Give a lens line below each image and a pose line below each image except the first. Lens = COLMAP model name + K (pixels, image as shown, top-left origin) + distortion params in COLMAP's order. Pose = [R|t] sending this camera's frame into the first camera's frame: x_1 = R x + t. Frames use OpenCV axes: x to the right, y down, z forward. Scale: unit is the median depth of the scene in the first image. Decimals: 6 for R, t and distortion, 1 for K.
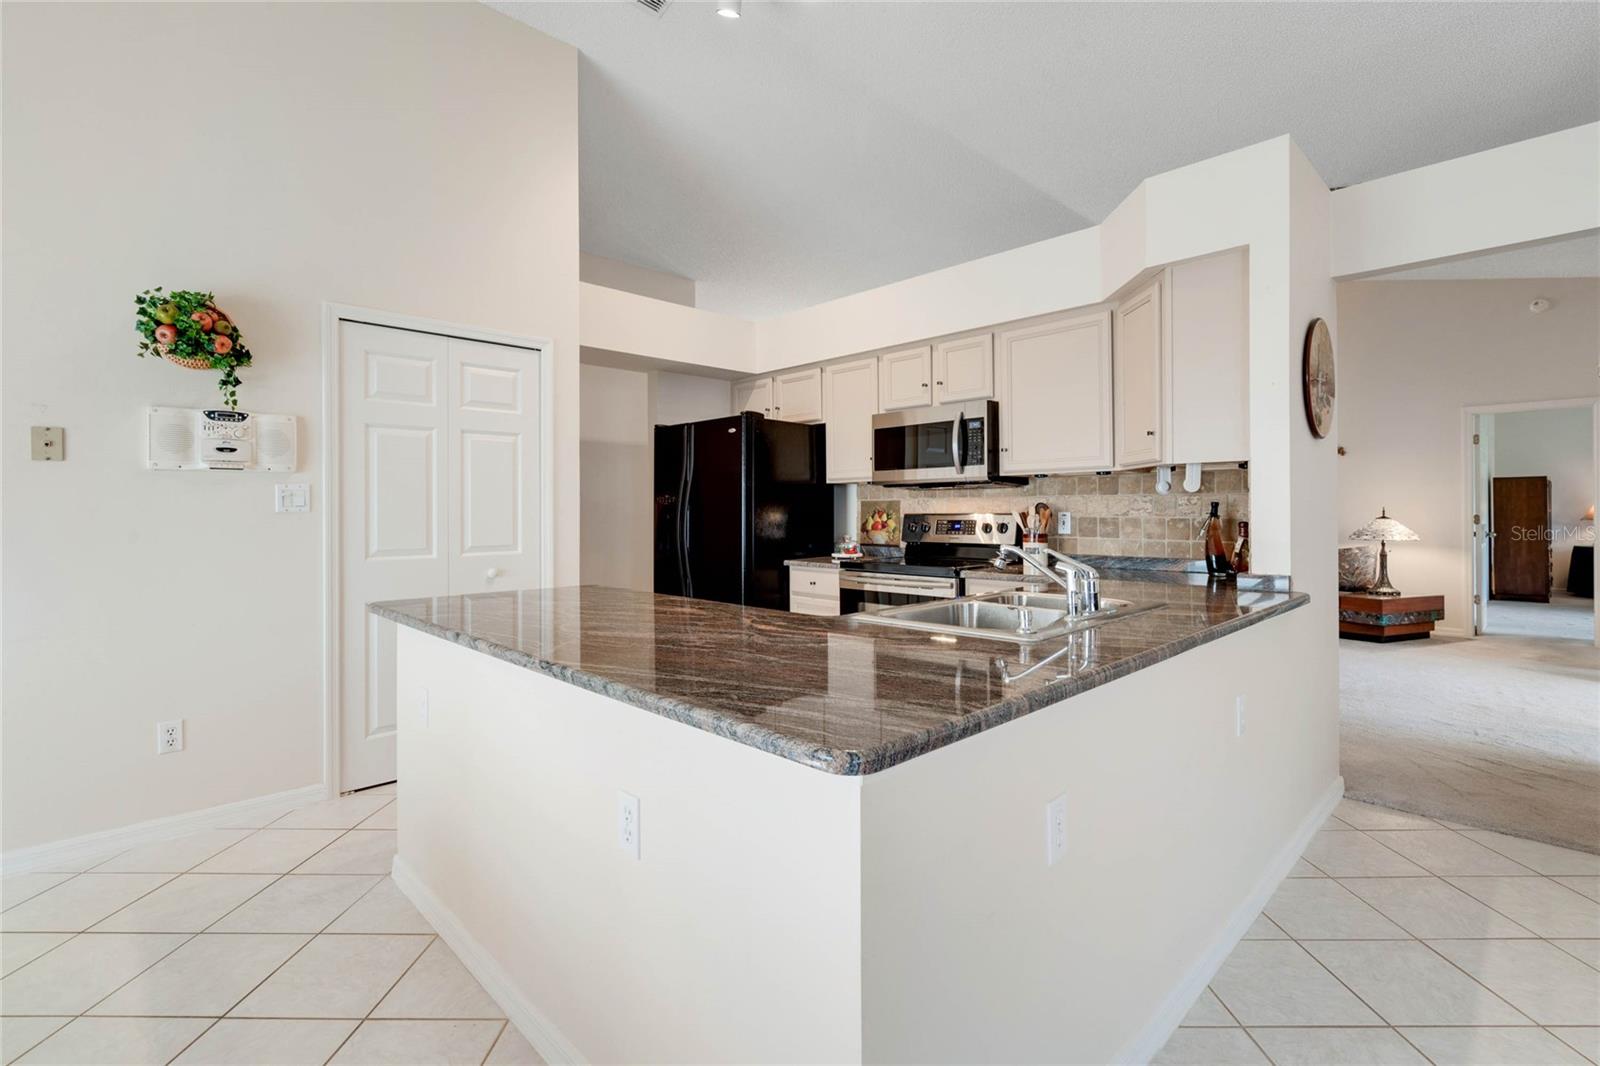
lens RADIAL K [[732.7, 0, 799.9], [0, 732.7, 501.3], [0, 0, 1]] dist [-0.001015, 0.000407]
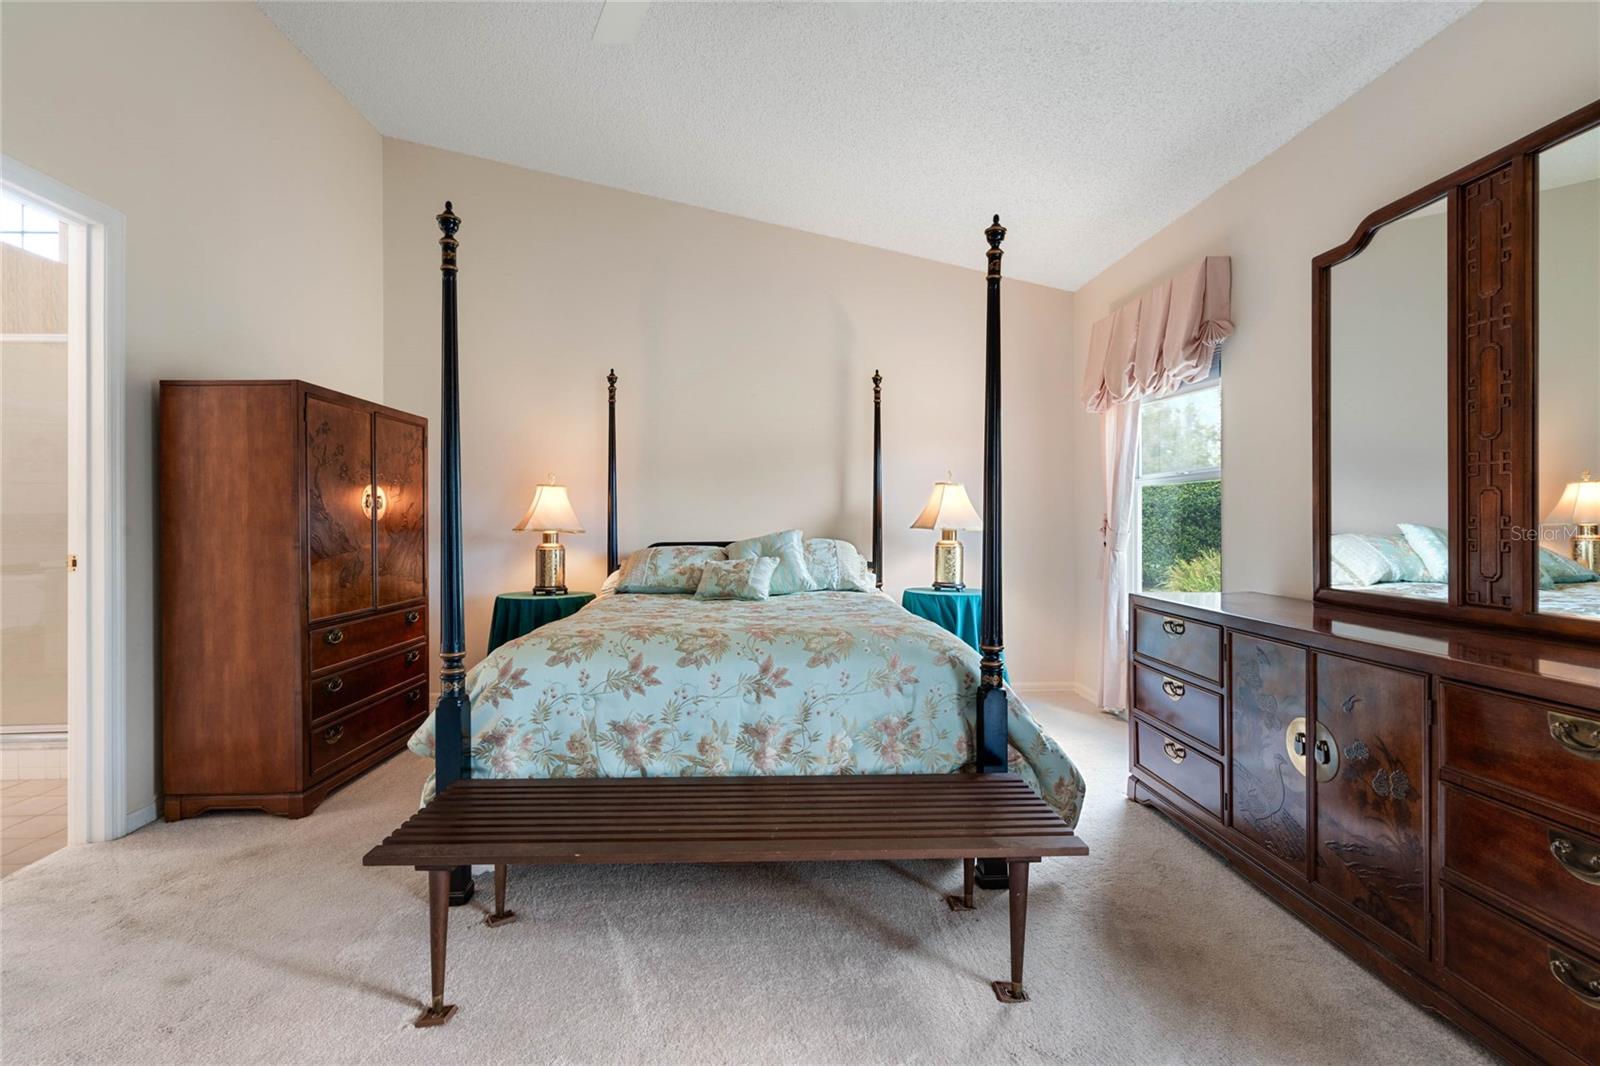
lens RADIAL K [[730.9, 0, 800.8], [0, 730.9, 521.3], [0, 0, 1]] dist [-0.001992, 0.001102]
pose [[0.666422, 0.002543, 0.745570, 0.914082], [-0.012753, 0.999887, 0.007989, 0.016473], [-0.745465, -0.014832, 0.666379, 0.636941]]
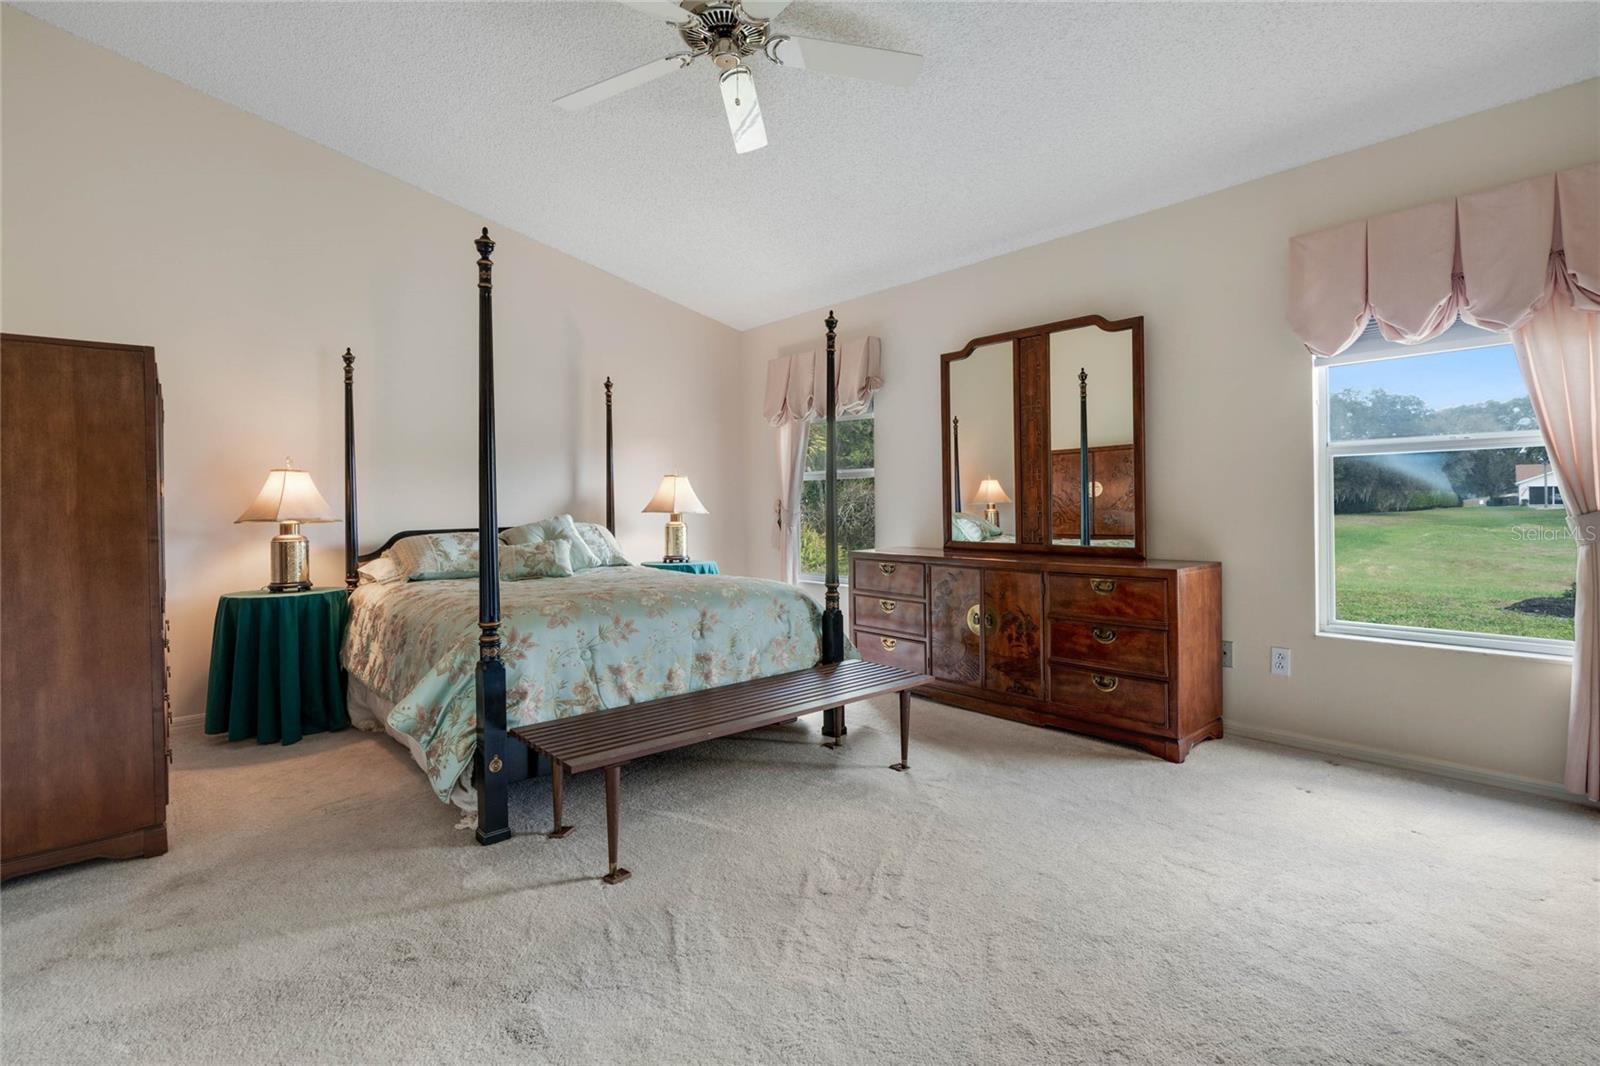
lens RADIAL K [[732.7, 0, 799.9], [0, 732.7, 501.3], [0, 0, 1]] dist [-0.001015, 0.000407]
pose [[0.052118, 0.008642, 0.998604, 0.759148], [-0.003936, 0.999957, -0.008448, 0.019233], [-0.998633, -0.003490, 0.052149, 0.743854]]
